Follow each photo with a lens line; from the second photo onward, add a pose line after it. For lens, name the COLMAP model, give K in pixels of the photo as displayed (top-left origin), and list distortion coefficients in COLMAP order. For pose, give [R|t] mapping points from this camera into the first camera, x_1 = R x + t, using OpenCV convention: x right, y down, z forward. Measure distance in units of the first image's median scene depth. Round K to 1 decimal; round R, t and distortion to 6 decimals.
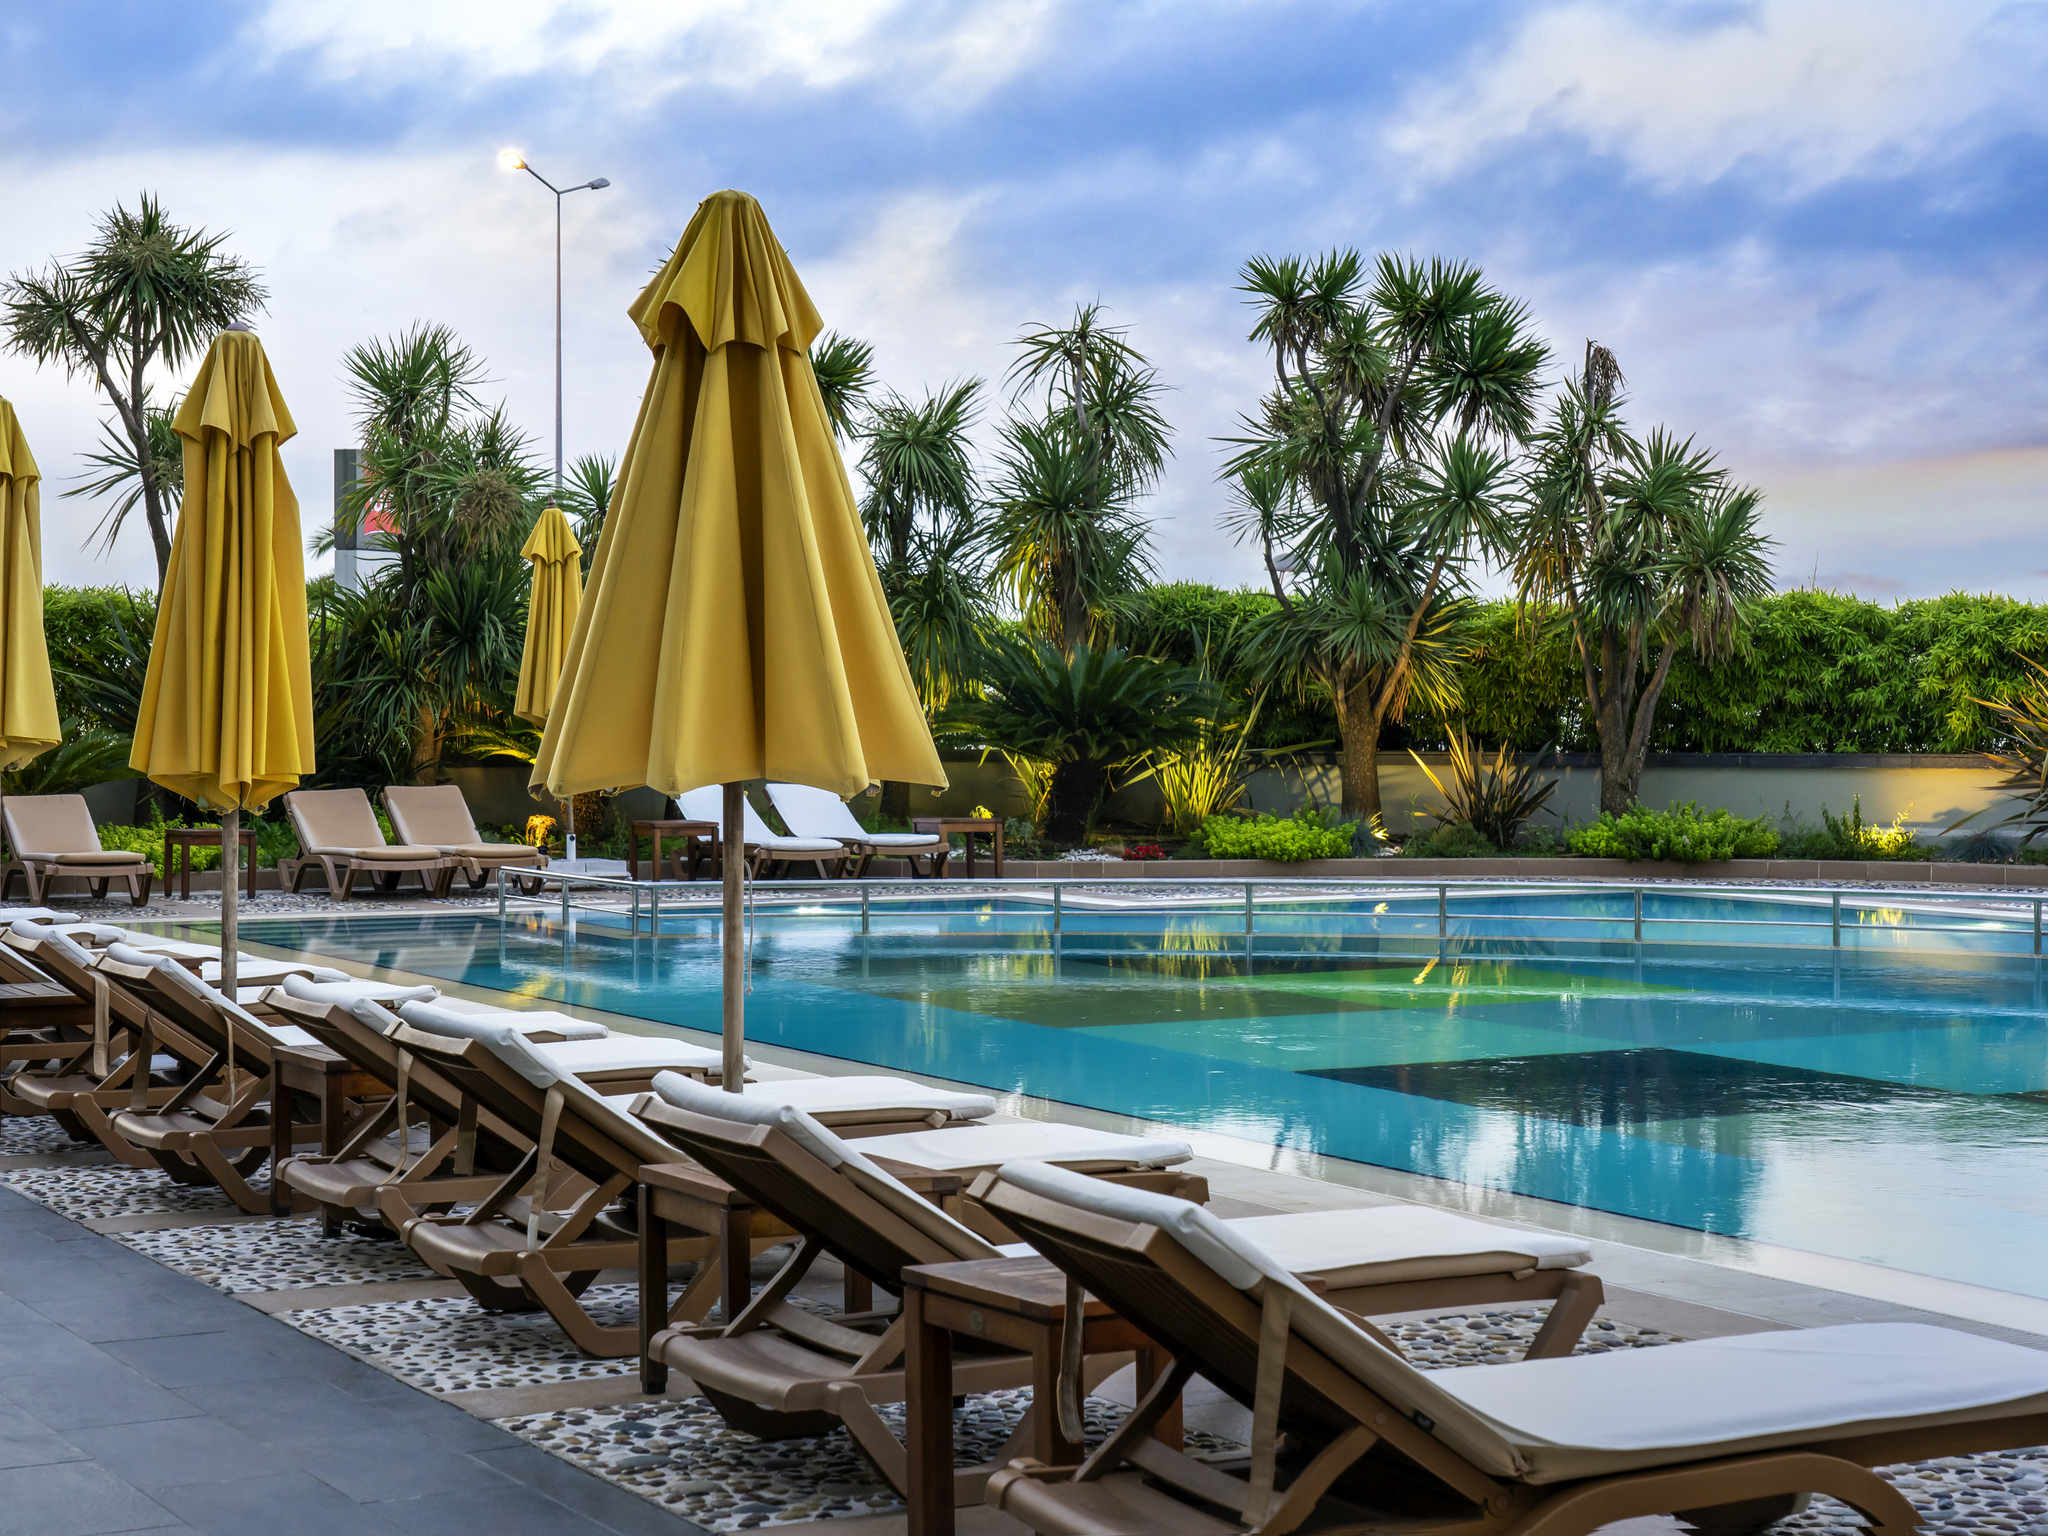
lens RADIAL K [[3296.1, 0, 1023.6], [0, 3296.1, 759.6], [0, 0, 1]] dist [0.052510, 0.000000]
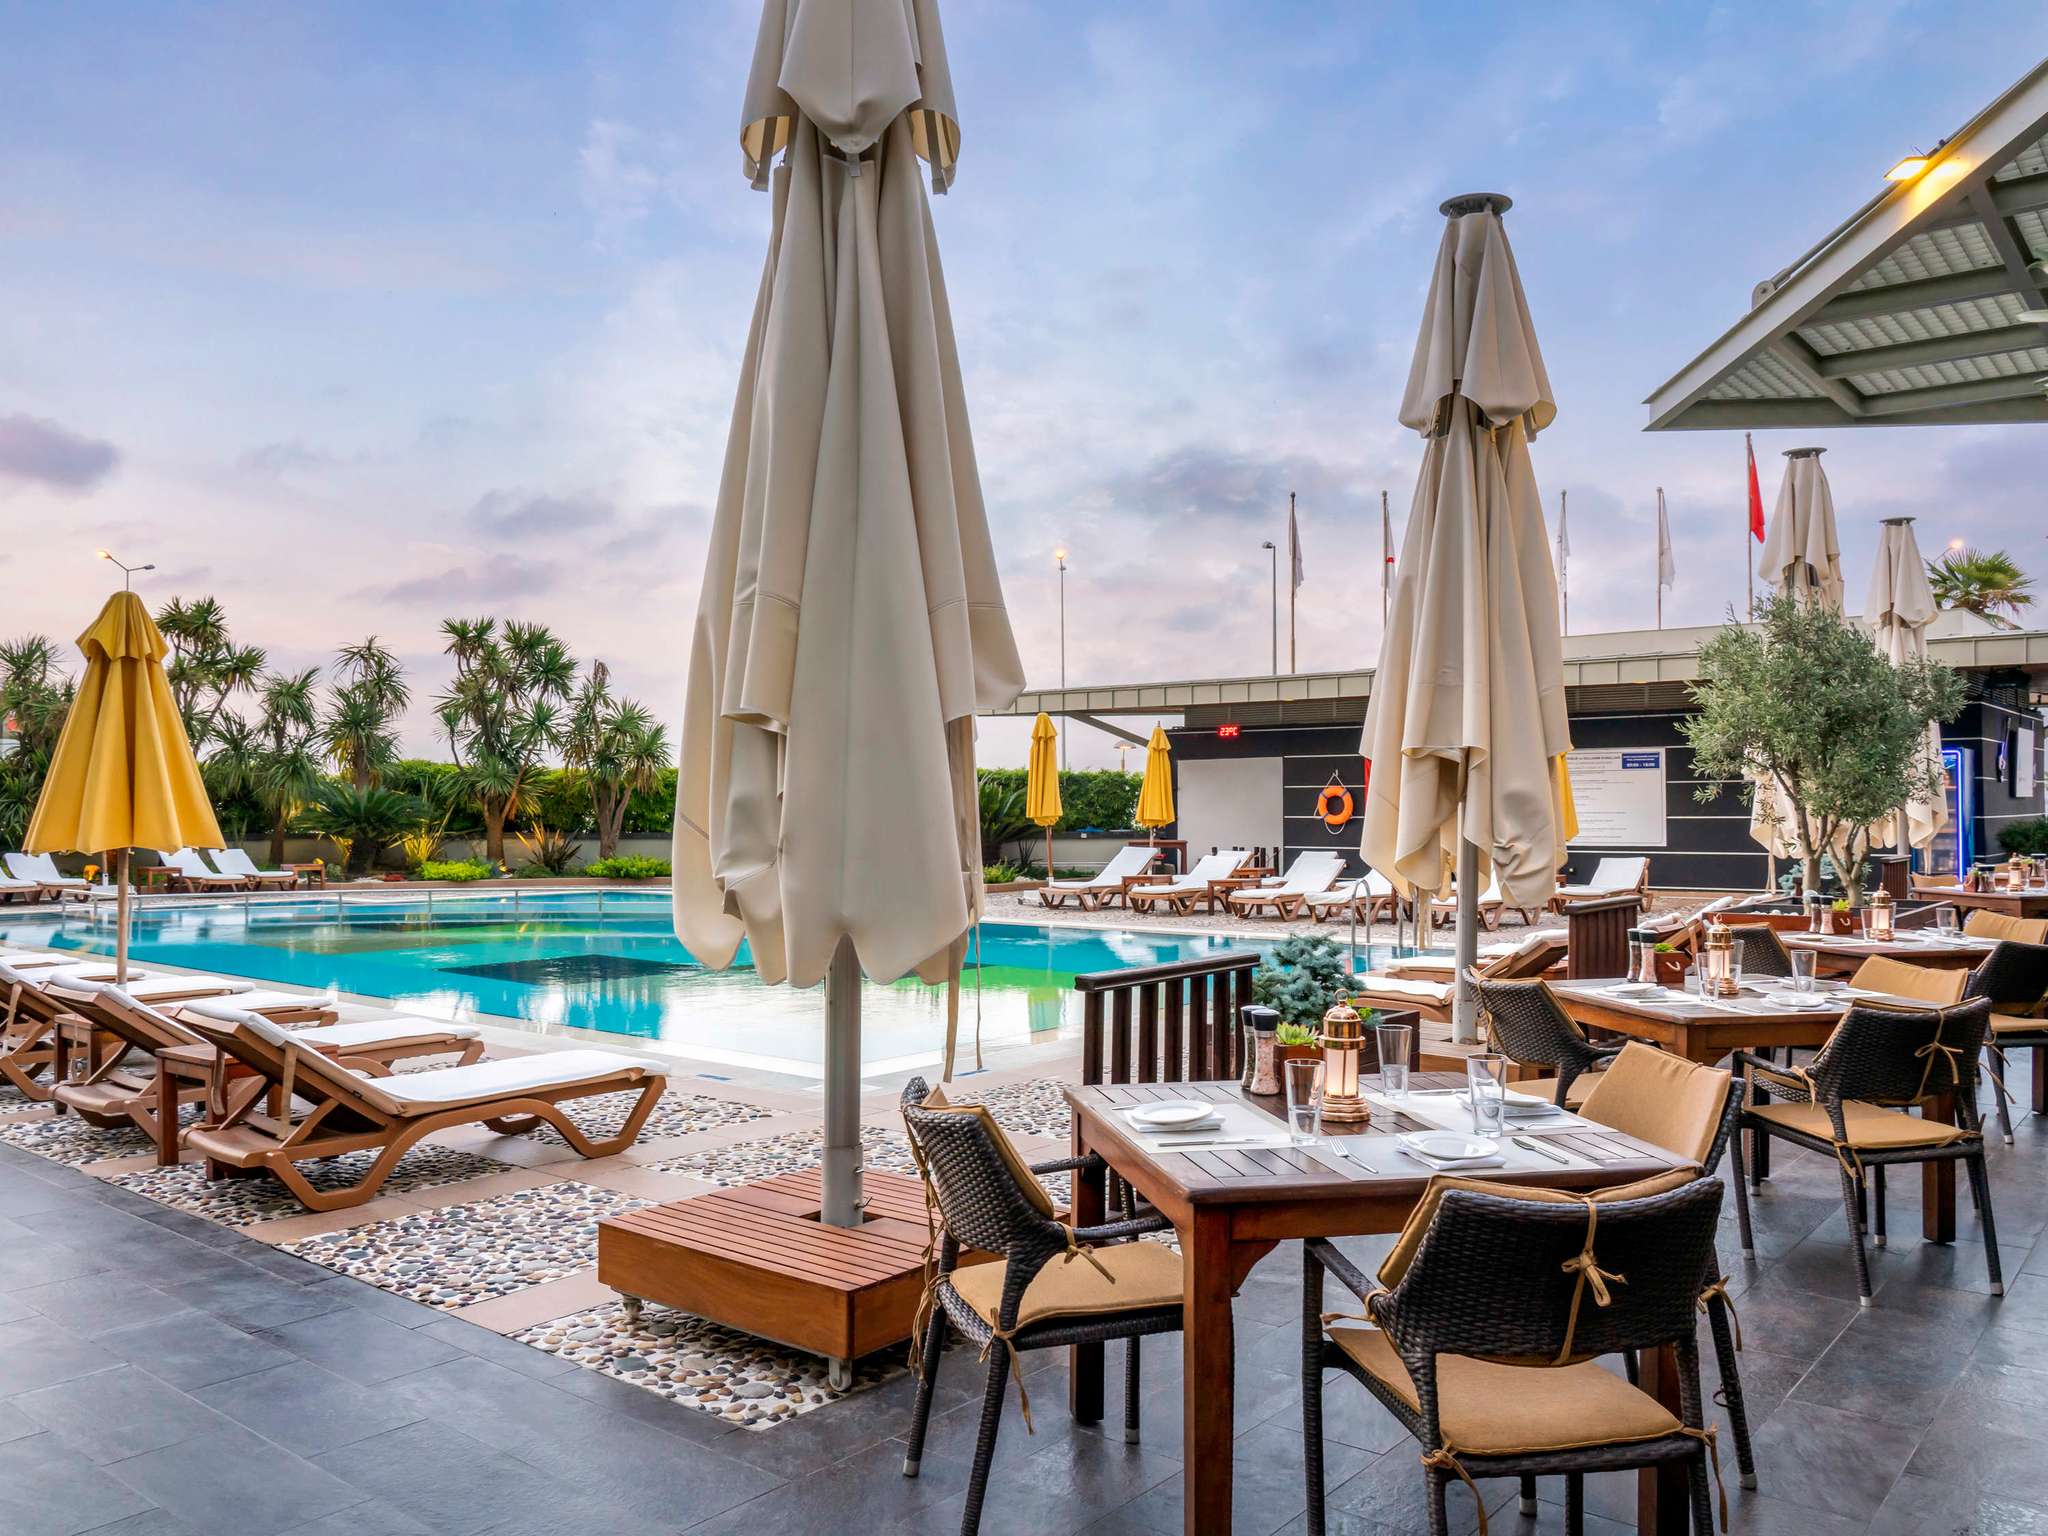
lens RADIAL K [[1526.6, 0, 1024.6], [0, 1526.6, 788.2], [0, 0, 1]] dist [-0.008039, -0.000216]
pose [[0.942657, 0.003619, 0.333745, 0.095392], [0.006629, 0.999541, -0.029560, 0.000337], [-0.333698, 0.030077, 0.942200, -0.131362]]
